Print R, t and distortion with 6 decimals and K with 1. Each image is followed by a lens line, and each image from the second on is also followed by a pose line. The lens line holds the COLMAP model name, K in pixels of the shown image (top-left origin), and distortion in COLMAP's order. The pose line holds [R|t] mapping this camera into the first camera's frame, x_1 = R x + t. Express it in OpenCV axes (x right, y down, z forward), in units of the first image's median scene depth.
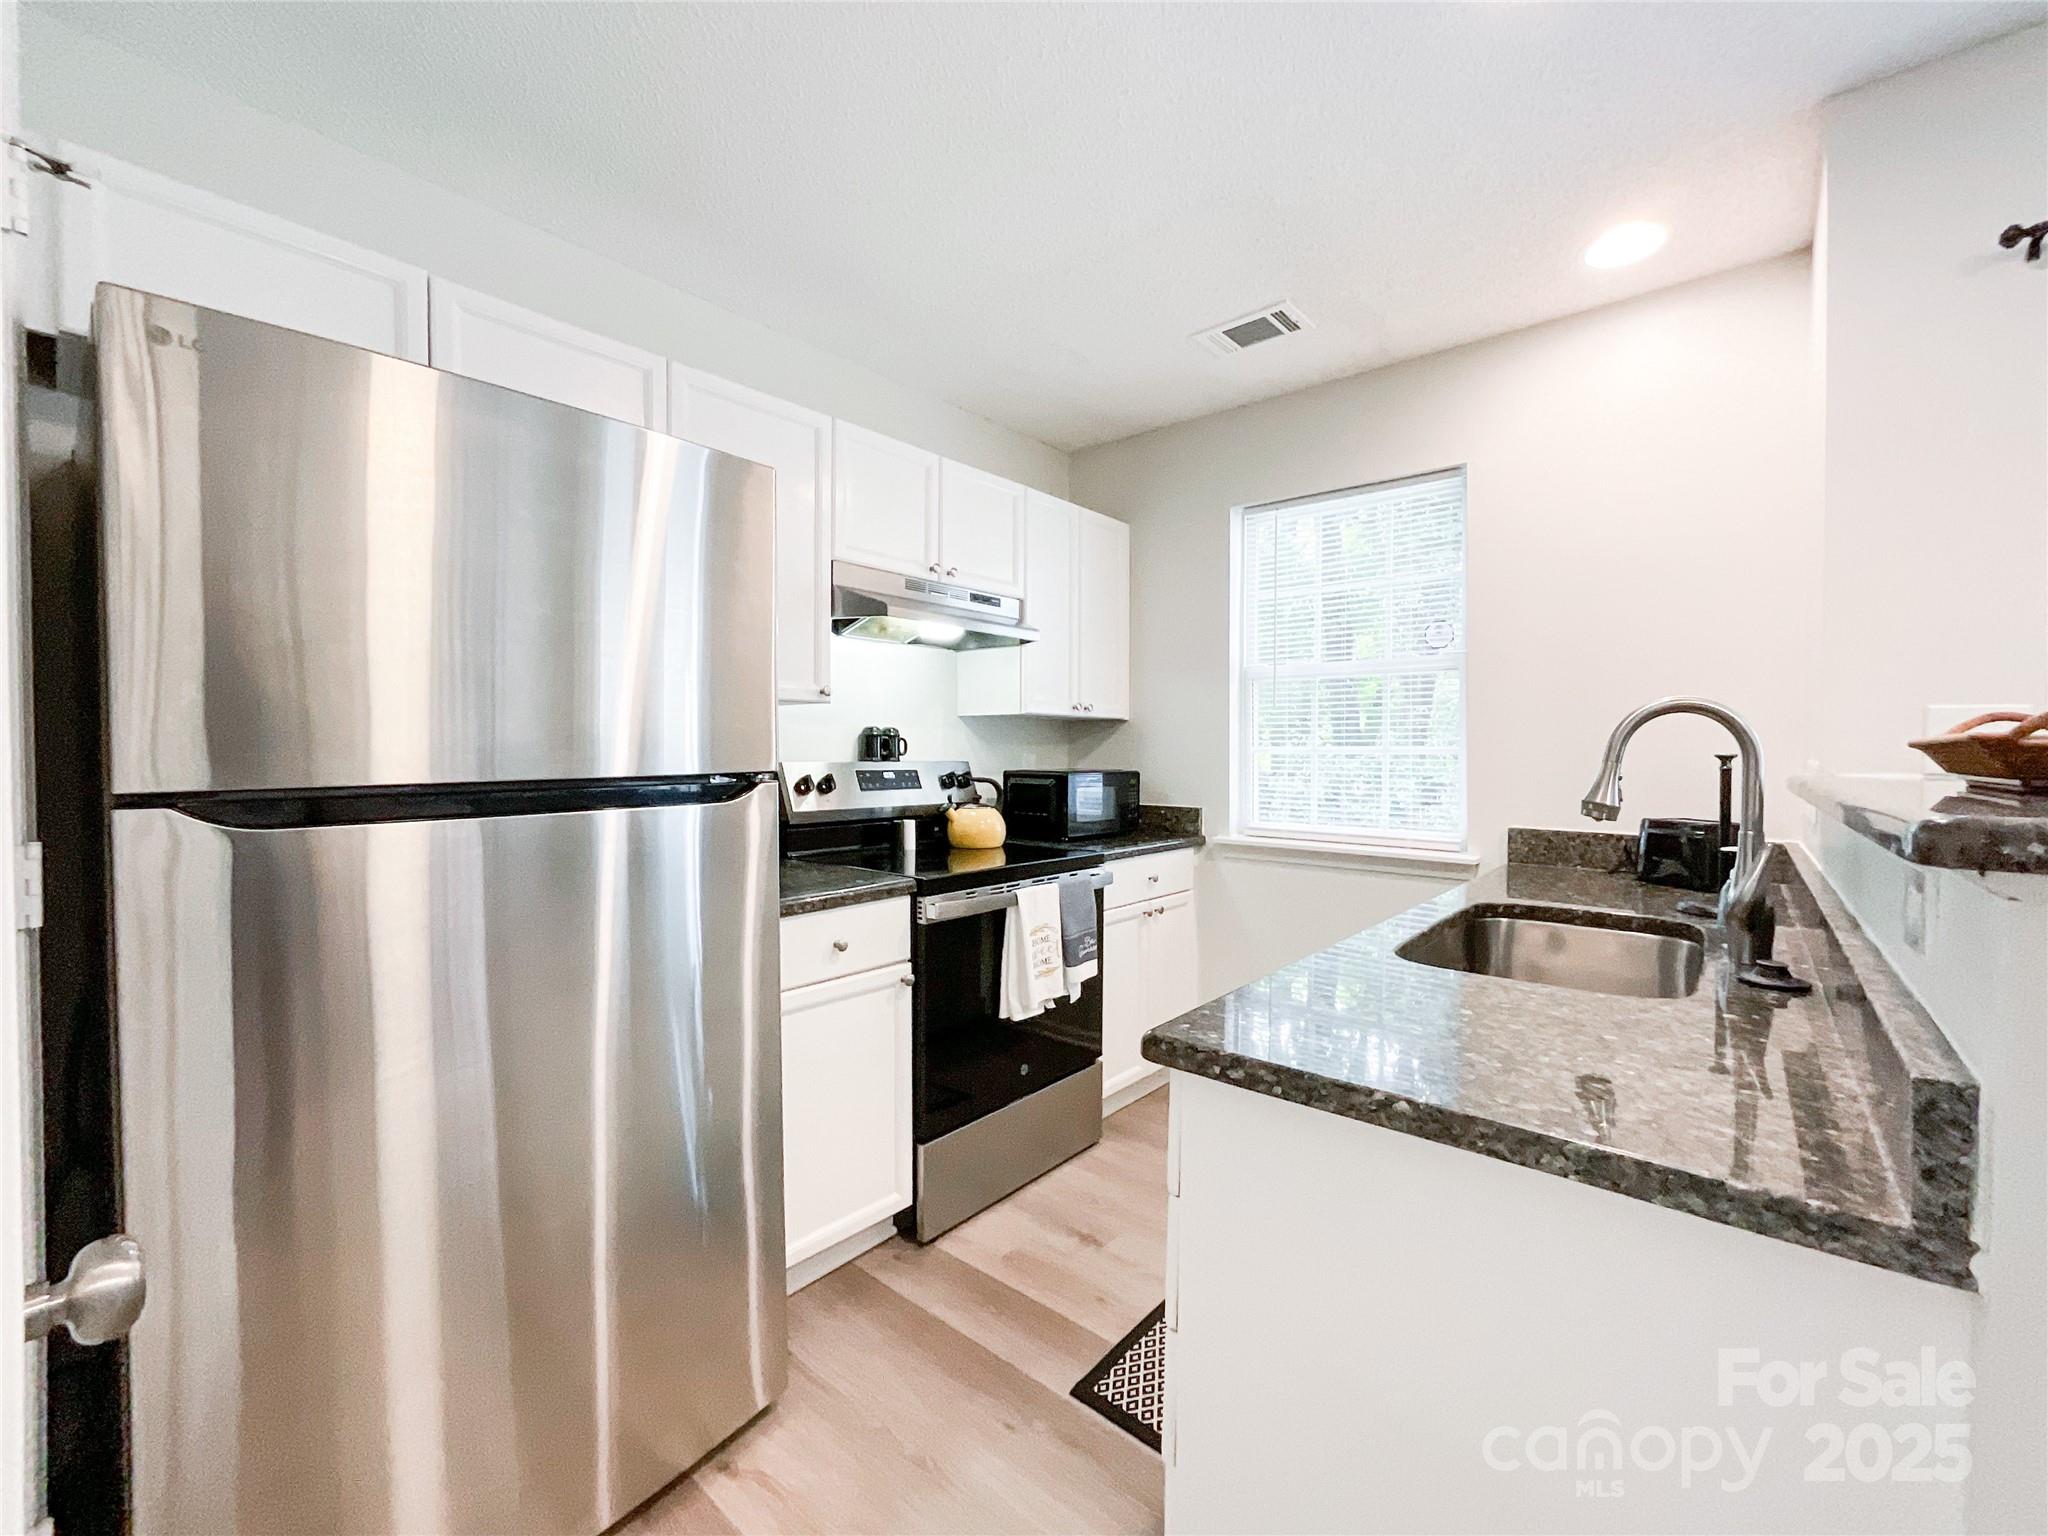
lens RADIAL K [[864.4, 0, 1024.0], [0, 864.4, 768.0], [0, 0, 1]] dist [-0.010141, 0.000185]
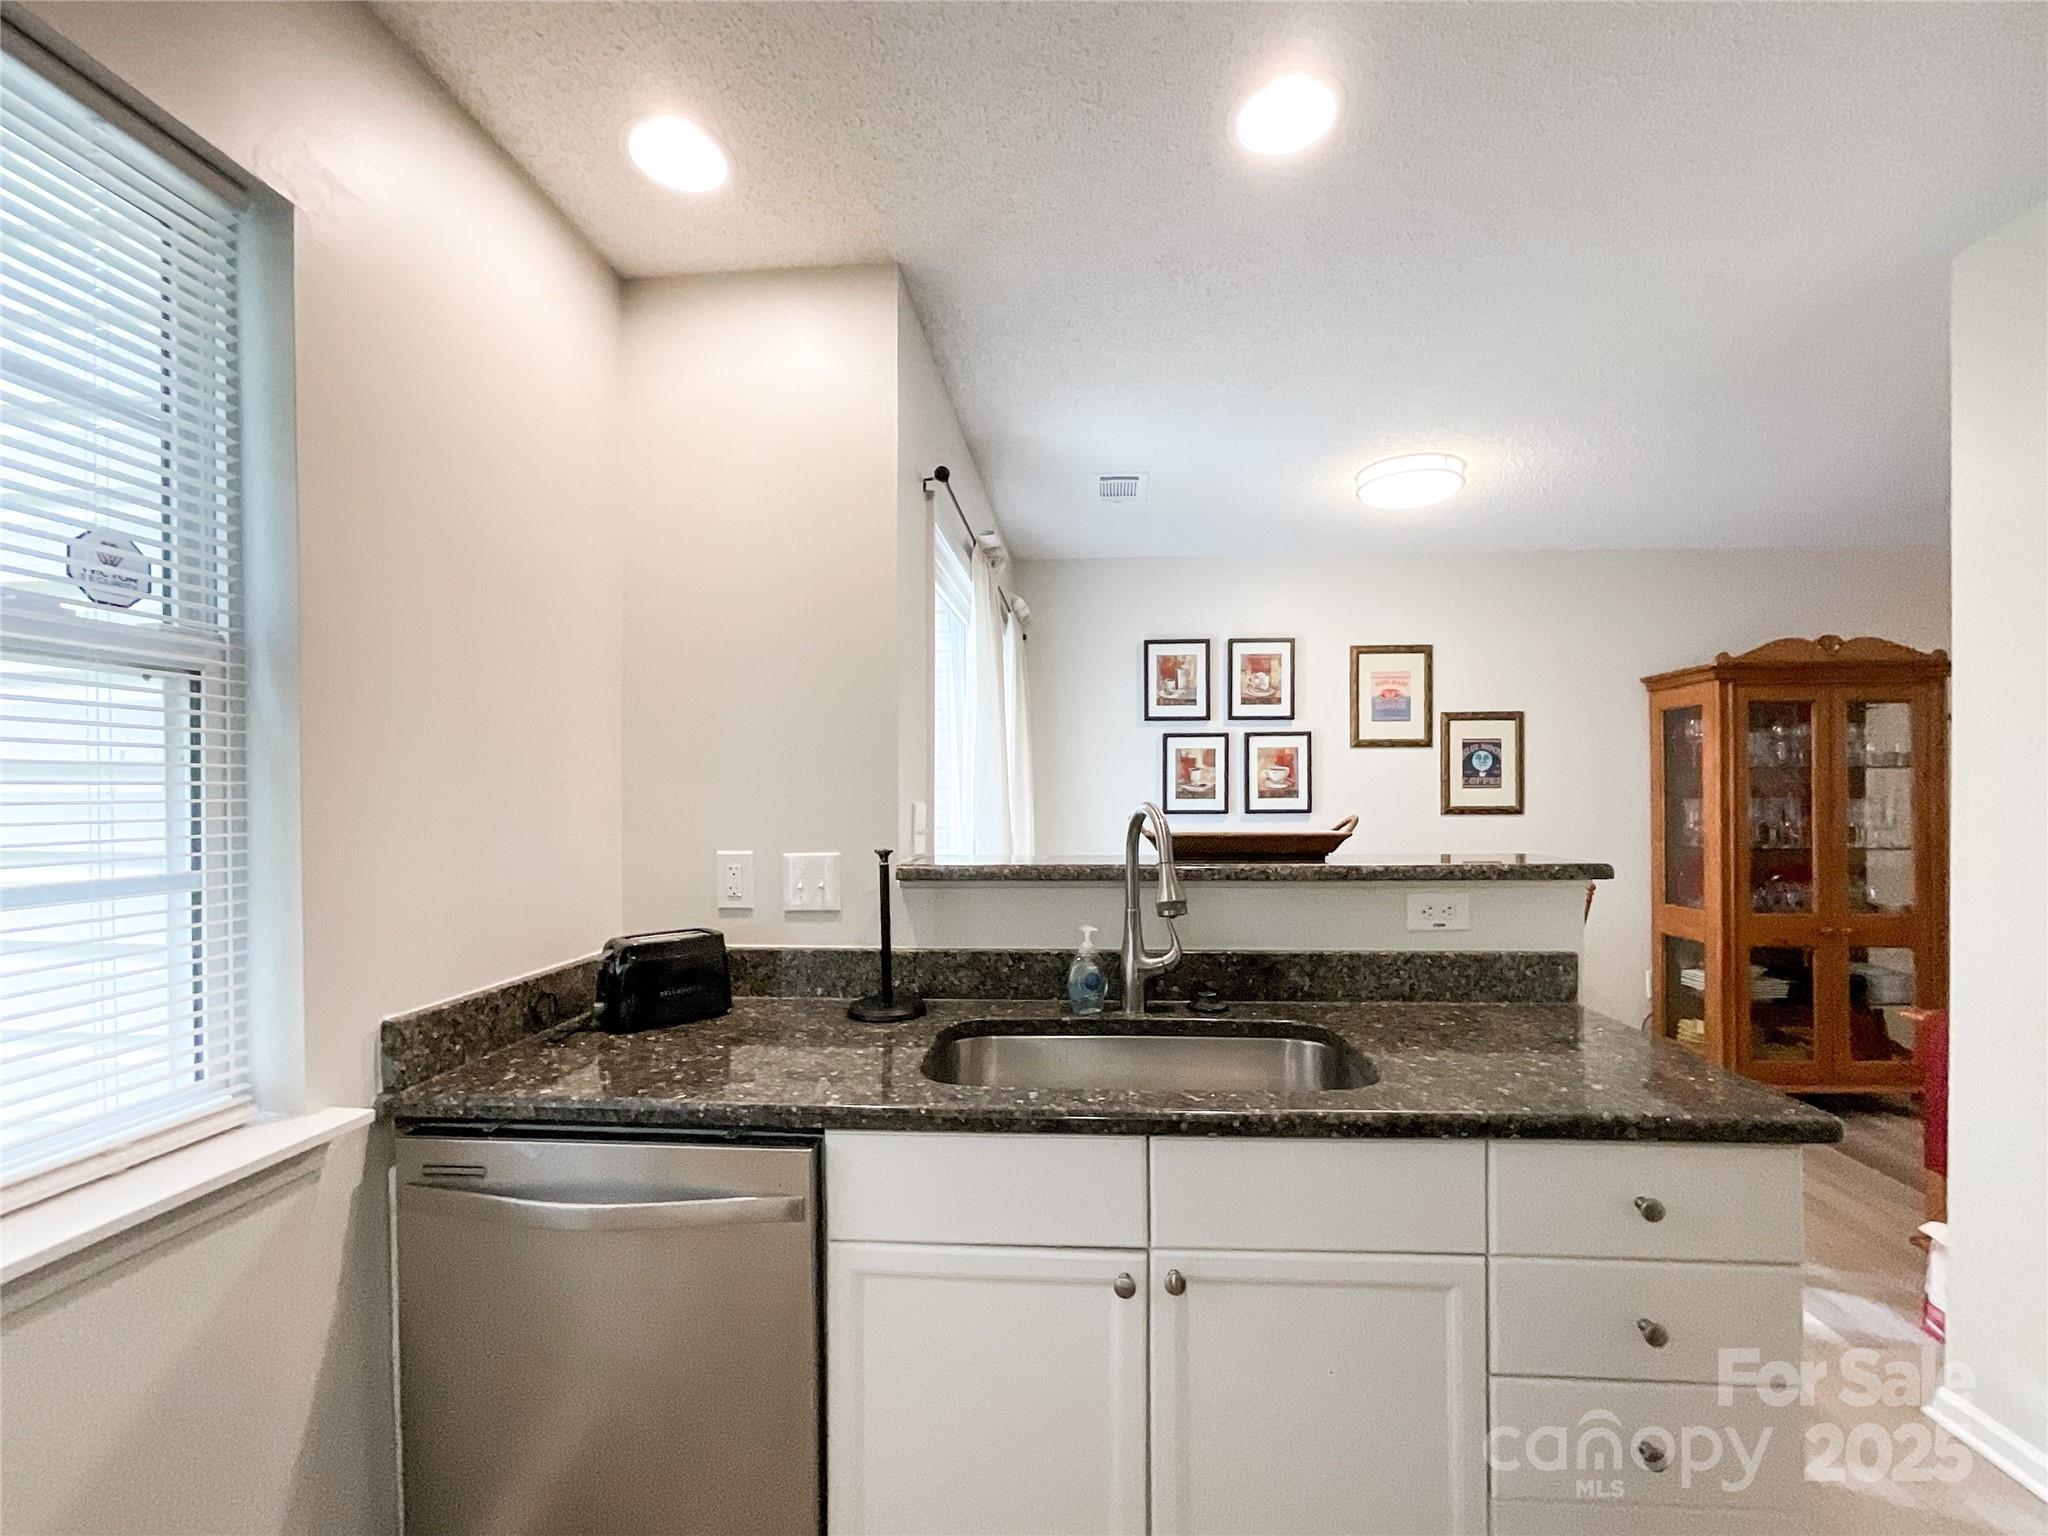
lens RADIAL K [[879.0, 0, 1033.9], [0, 879.0, 778.3], [0, 0, 1]] dist [-0.021378, 0.011395]
pose [[-0.589896, 0.007895, 0.807441, -0.065875], [0.017878, 0.999835, 0.003285, -0.063711], [-0.807282, 0.016374, -0.589939, 0.929525]]
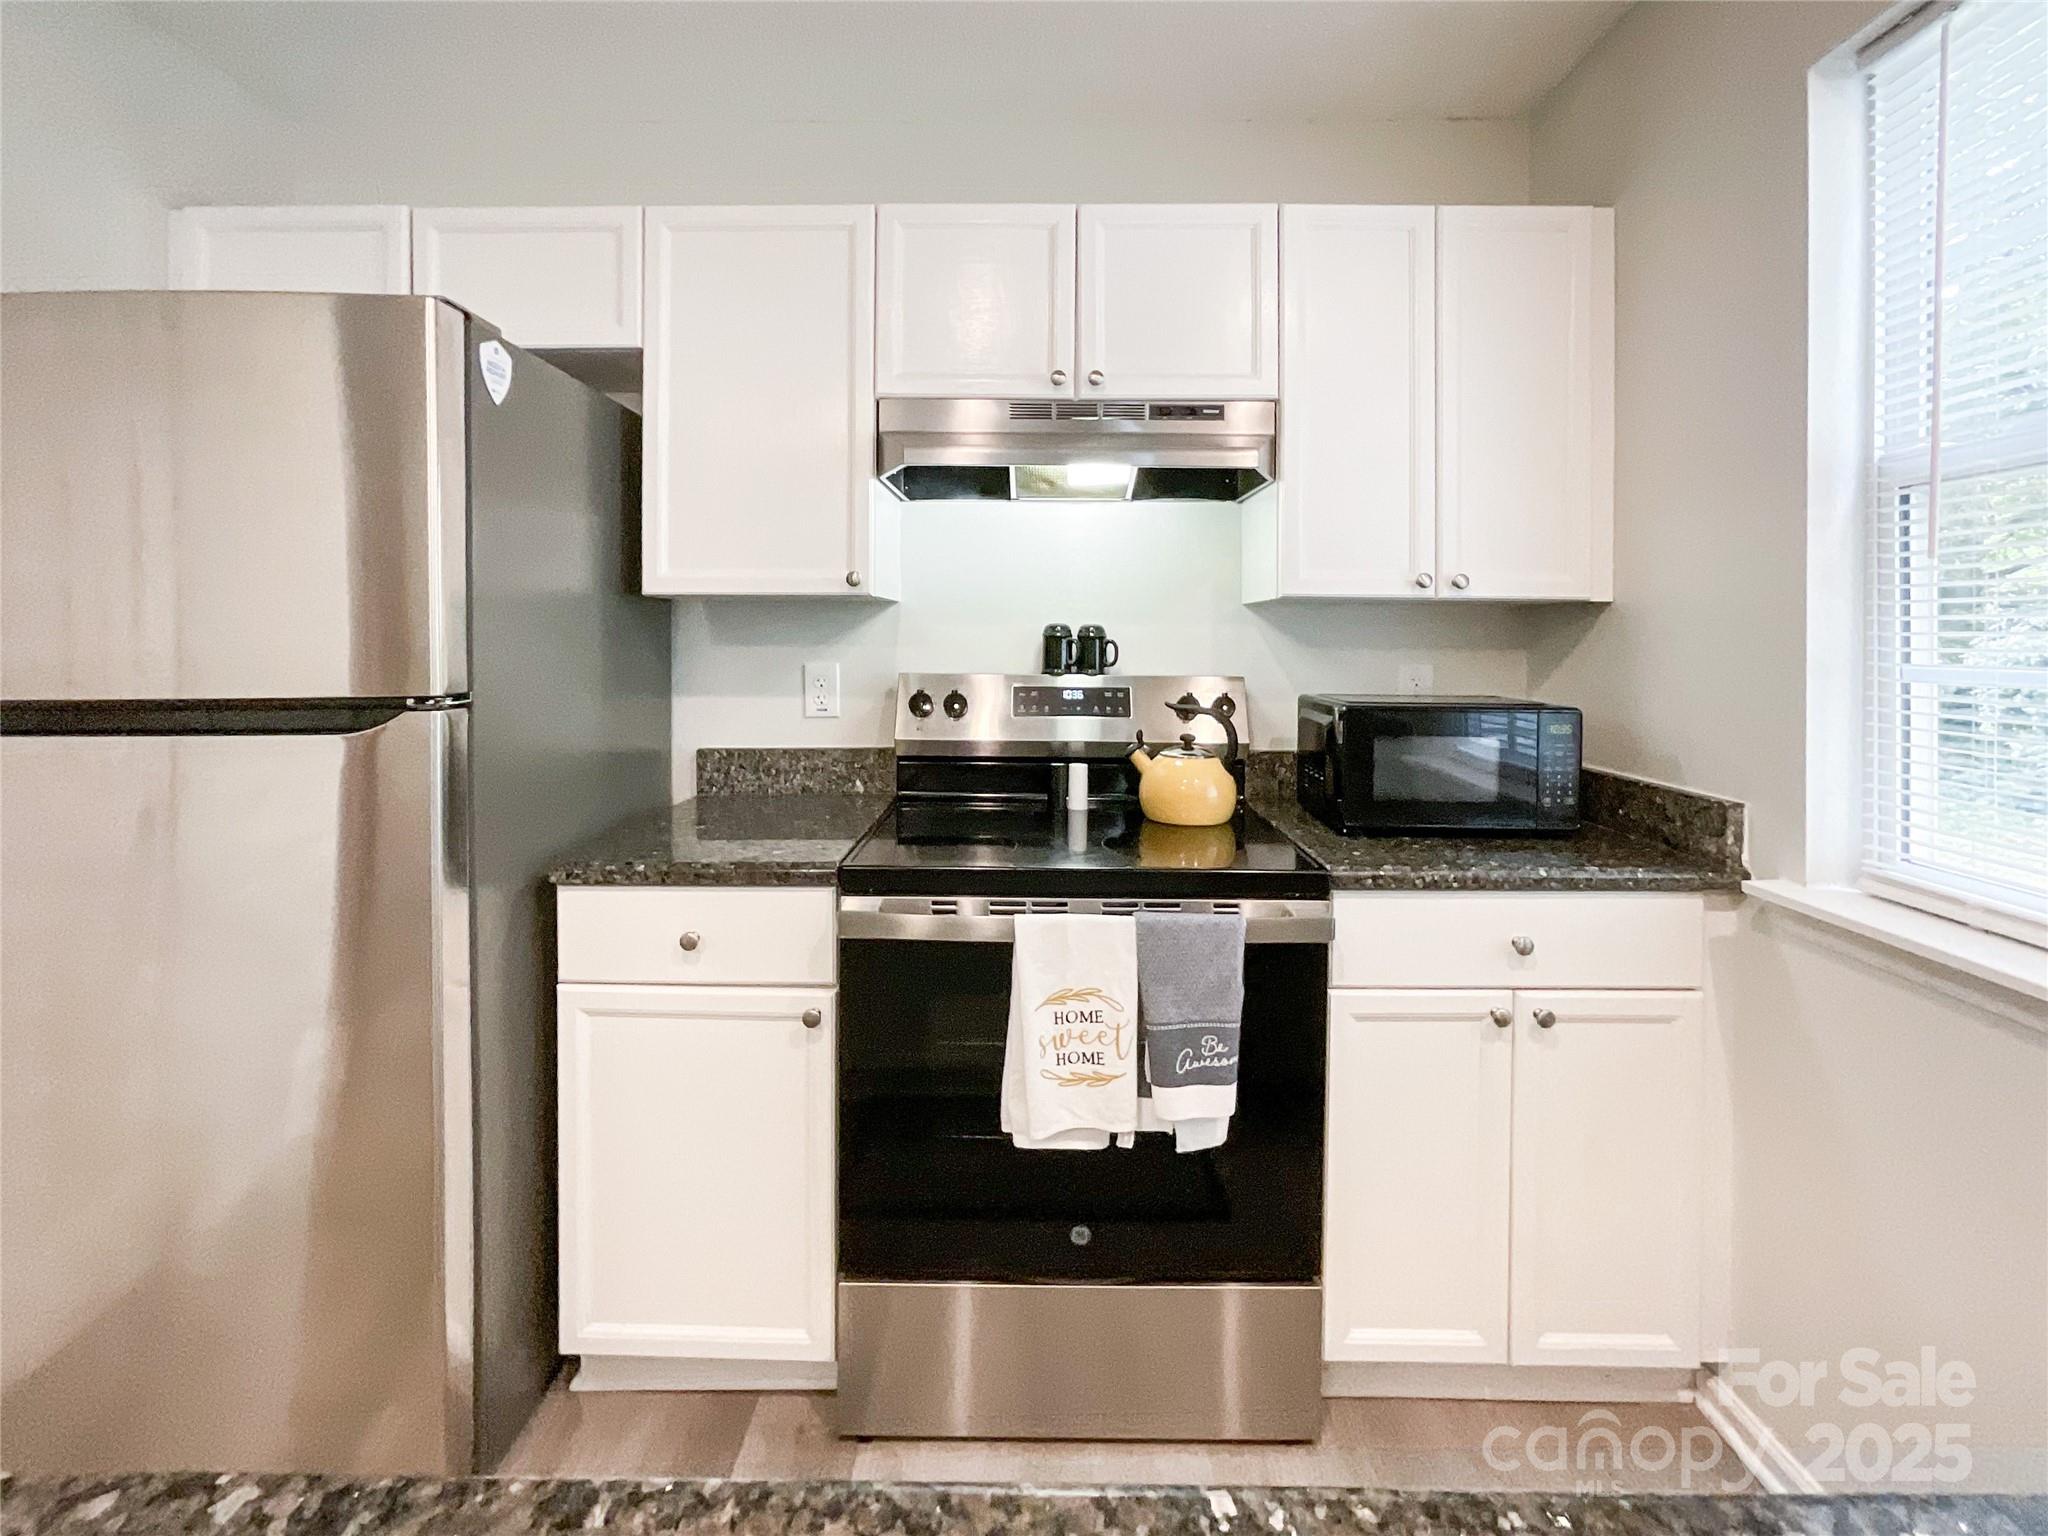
lens RADIAL K [[904.0, 0, 1022.8], [0, 904.0, 637.0], [0, 0, 1]] dist [-0.013334, -0.000092]
pose [[0.637883, 0.002939, -0.770128, 0.376801], [-0.019560, 0.999732, -0.012386, -0.028201], [0.769885, 0.022965, 0.637769, 0.523281]]
